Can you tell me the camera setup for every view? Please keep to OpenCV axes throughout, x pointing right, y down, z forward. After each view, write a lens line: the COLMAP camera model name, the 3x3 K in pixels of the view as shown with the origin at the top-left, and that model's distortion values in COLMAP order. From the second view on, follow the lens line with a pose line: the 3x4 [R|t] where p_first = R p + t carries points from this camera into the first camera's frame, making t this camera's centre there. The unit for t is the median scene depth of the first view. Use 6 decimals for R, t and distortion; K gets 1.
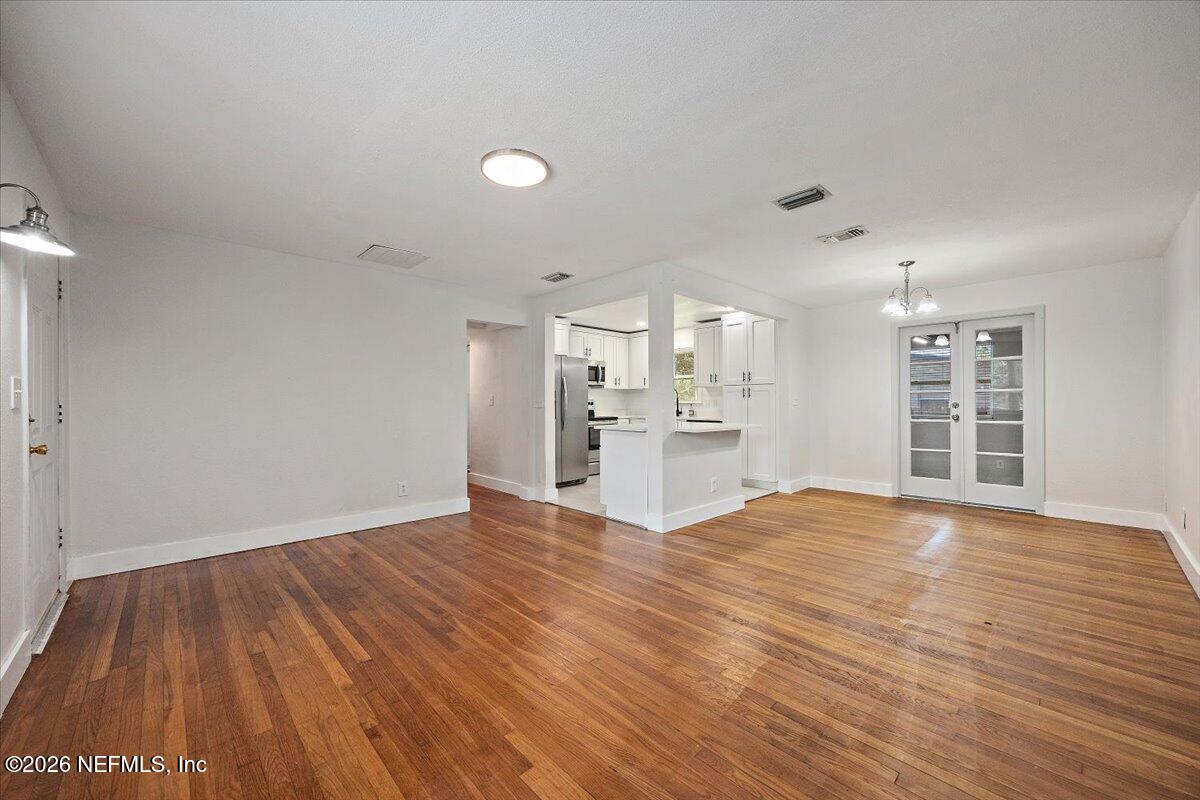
lens RADIAL K [[461.3, 0, 597.1], [0, 461.3, 406.0], [0, 0, 1]] dist [0.000663, 0.000176]
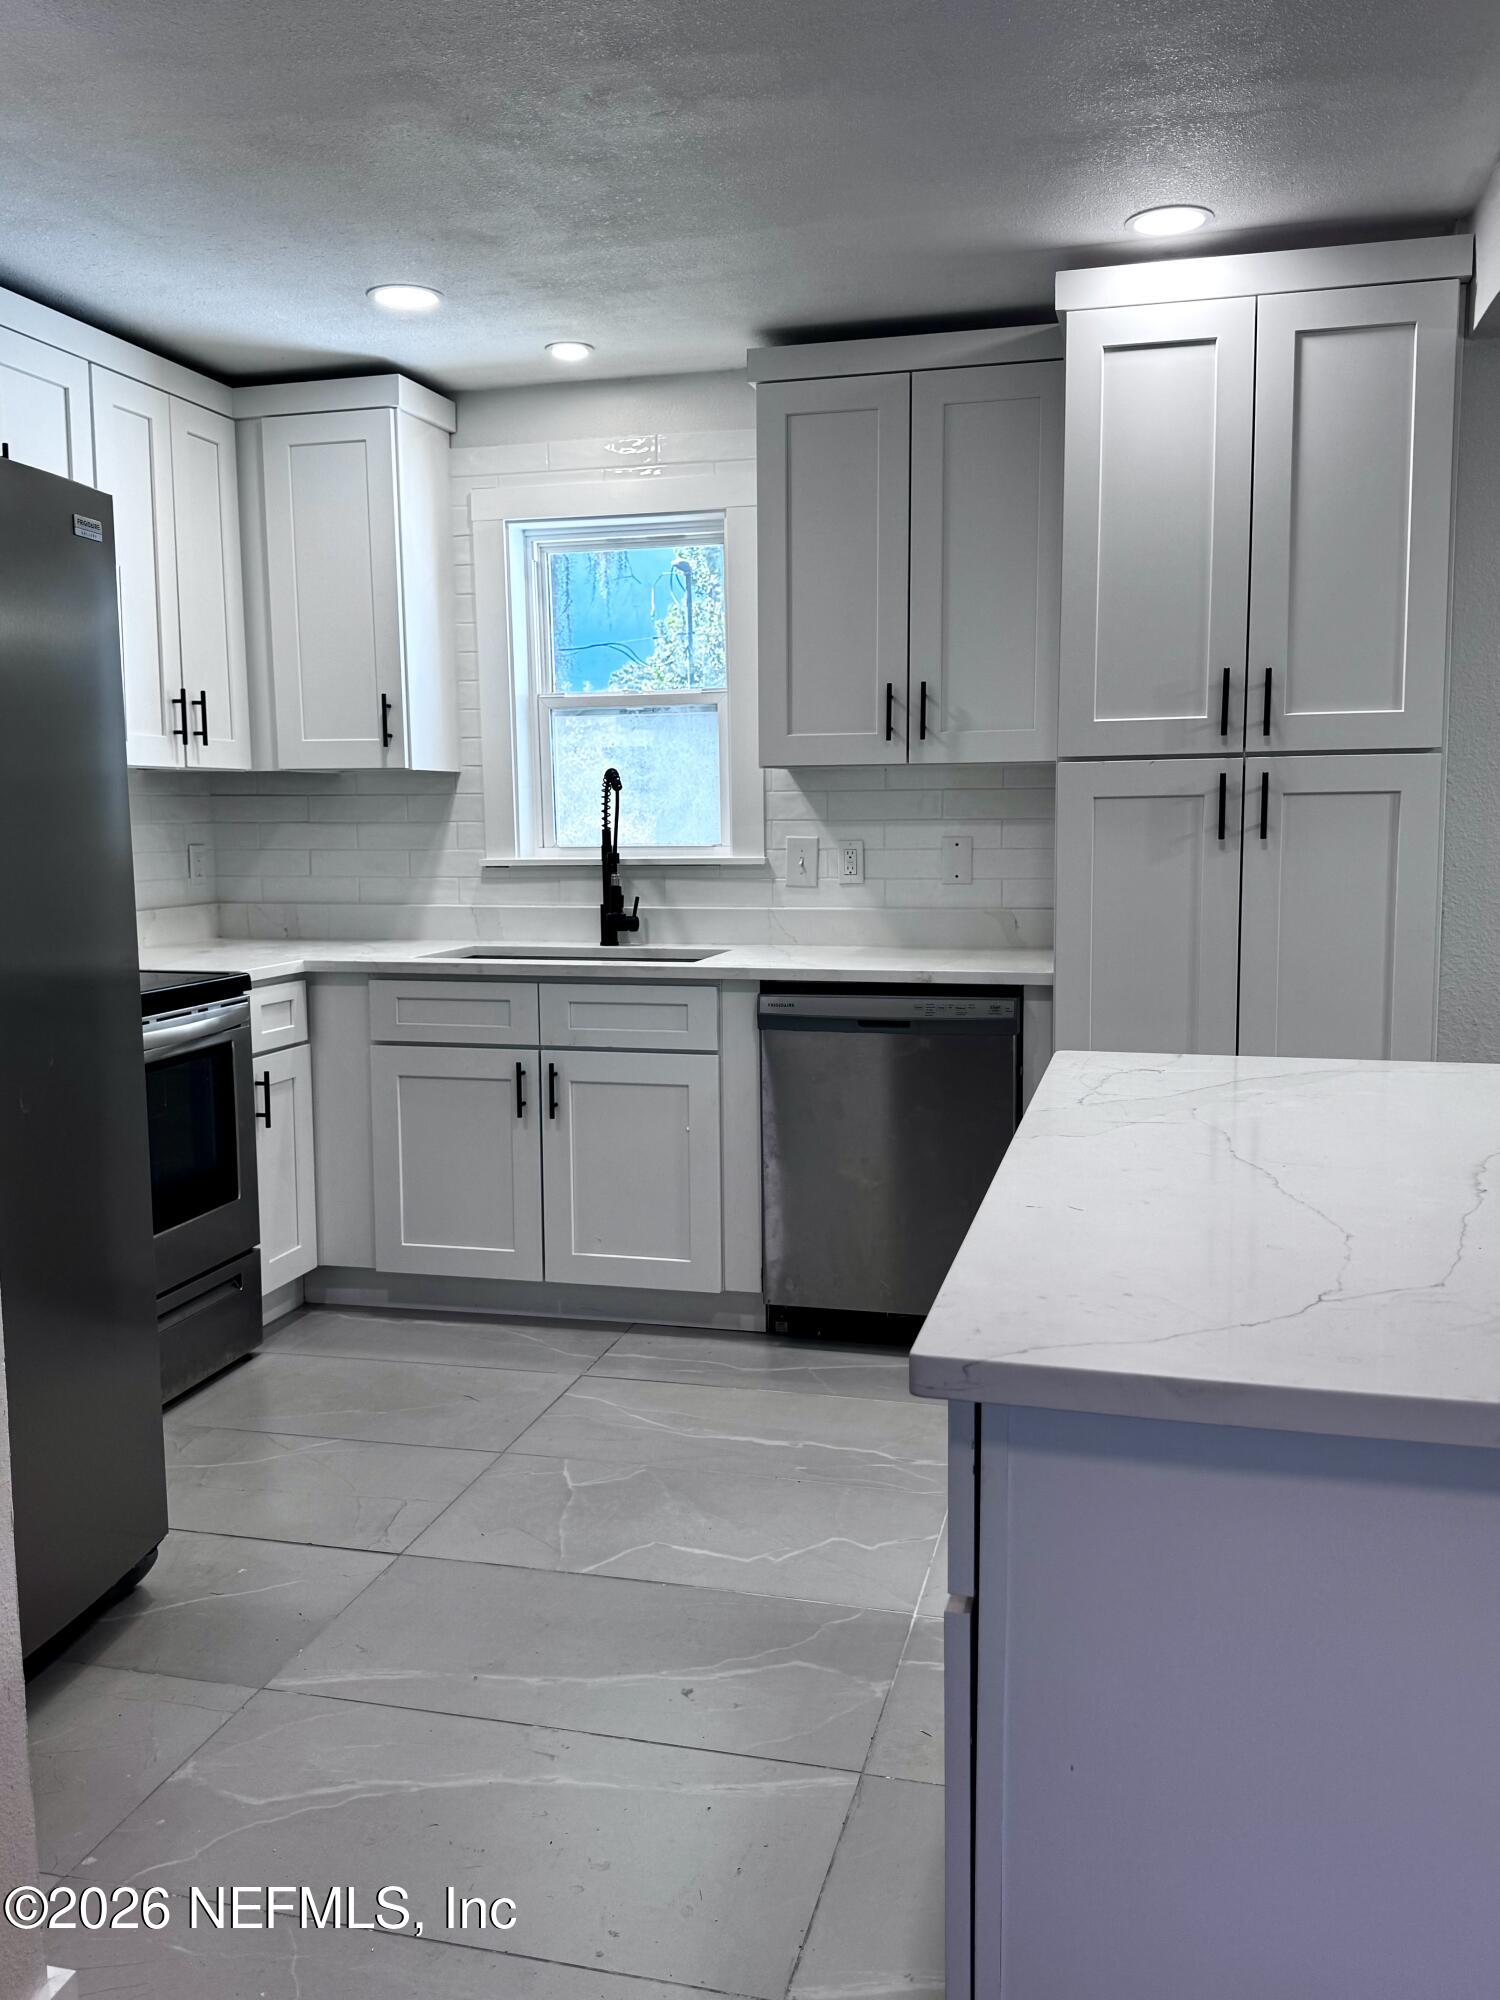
lens RADIAL K [[1596.9, 0, 750.0], [0, 1596.9, 1000.0], [0, 0, 1]] dist [0.135323, -0.278544]
pose [[0.839631, -0.070485, 0.538564, -0.117023], [0.011281, 0.993593, 0.112449, -0.027716], [-0.543040, -0.088341, 0.835047, 0.640548]]
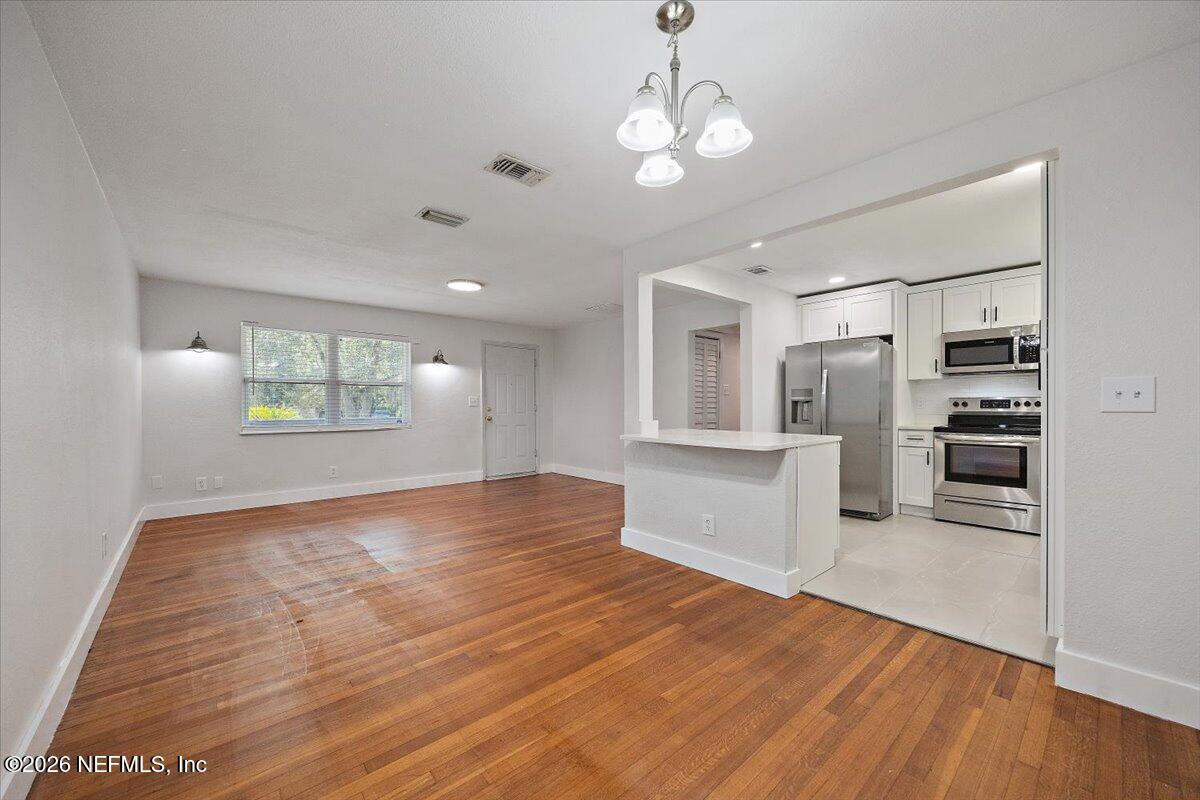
lens RADIAL K [[461.3, 0, 597.1], [0, 461.3, 406.0], [0, 0, 1]] dist [0.000663, 0.000176]
pose [[-0.037010, 0.006850, -0.999291, 0.725535], [-0.001729, 0.999975, 0.006918, -0.007093], [0.999313, 0.001984, -0.036997, 0.666896]]
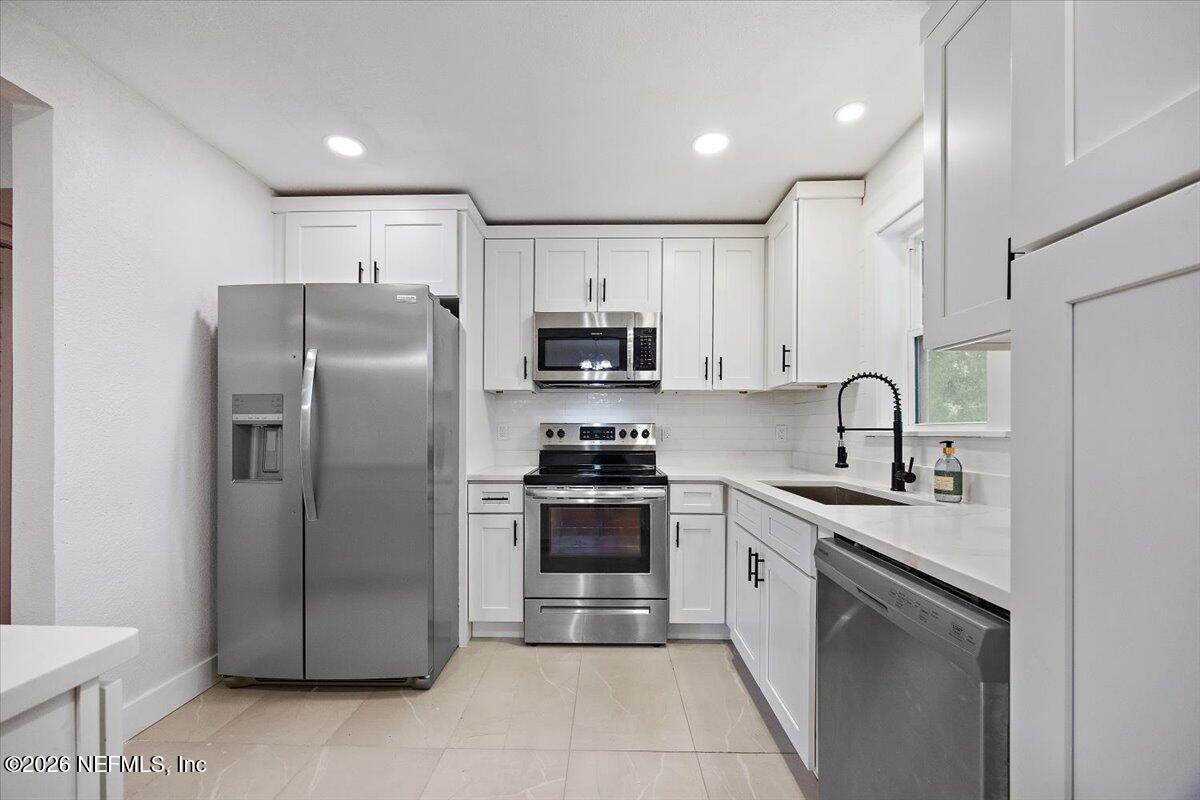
lens RADIAL K [[465.2, 0, 599.8], [0, 465.2, 432.2], [0, 0, 1]] dist [-0.001866, -0.000107]
pose [[0.718033, 0.007325, -0.695971, 0.296766], [-0.009158, 0.999957, 0.001076, -0.008103], [0.695949, 0.005601, 0.718070, 0.932805]]
